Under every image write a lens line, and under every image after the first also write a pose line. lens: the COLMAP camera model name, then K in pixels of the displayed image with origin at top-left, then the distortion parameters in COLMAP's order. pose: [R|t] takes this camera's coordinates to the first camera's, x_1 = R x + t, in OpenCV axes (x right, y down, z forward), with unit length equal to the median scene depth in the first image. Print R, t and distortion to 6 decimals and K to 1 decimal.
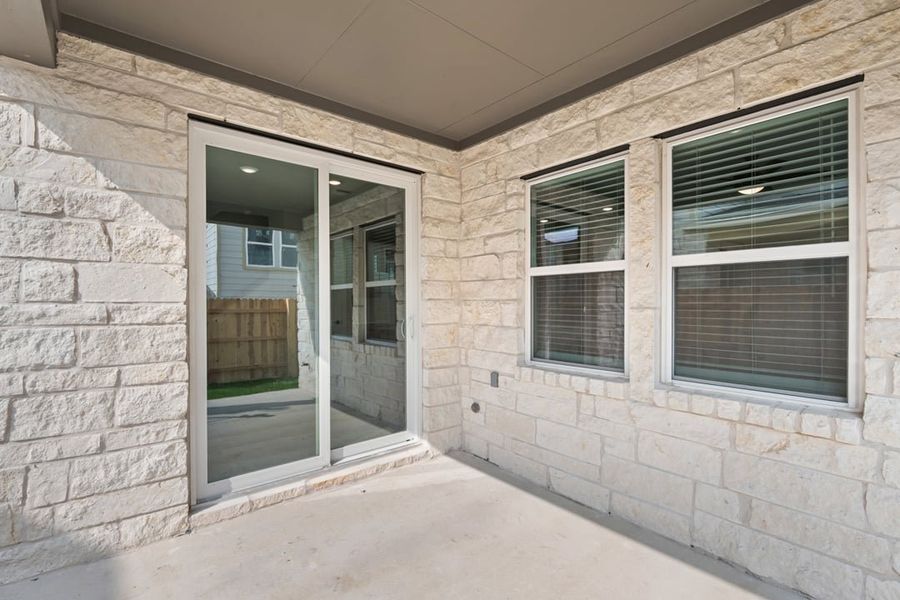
lens RADIAL K [[408.7, 0, 448.2], [0, 408.7, 302.5], [0, 0, 1]] dist [-0.003064, -0.003474]
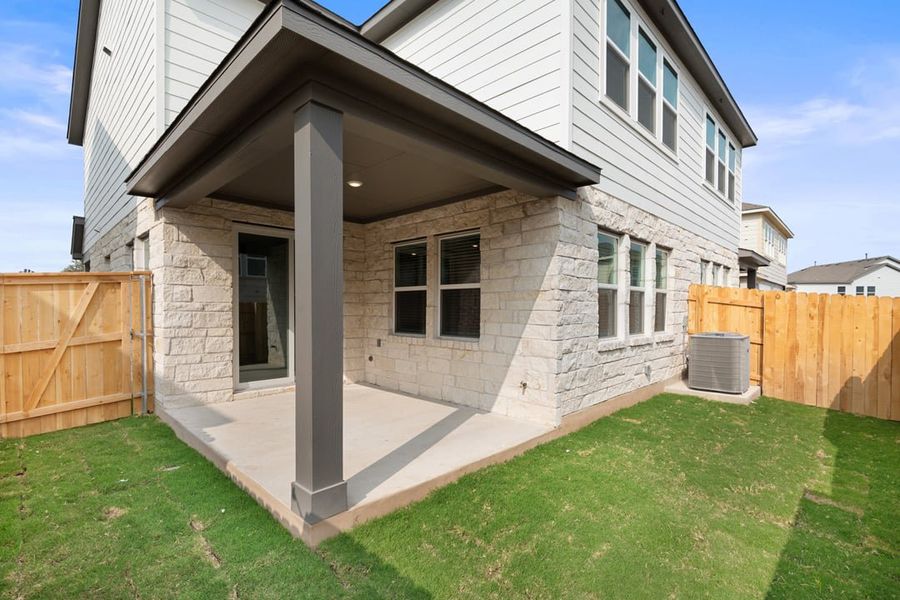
lens RADIAL K [[423.9, 0, 449.5], [0, 423.9, 316.0], [0, 0, 1]] dist [0.004136, -0.006410]
pose [[0.995437, 0.004925, 0.095291, 0.358626], [-0.006573, 0.999834, 0.016987, 0.027269], [-0.095191, -0.017536, 0.995305, -1.510203]]
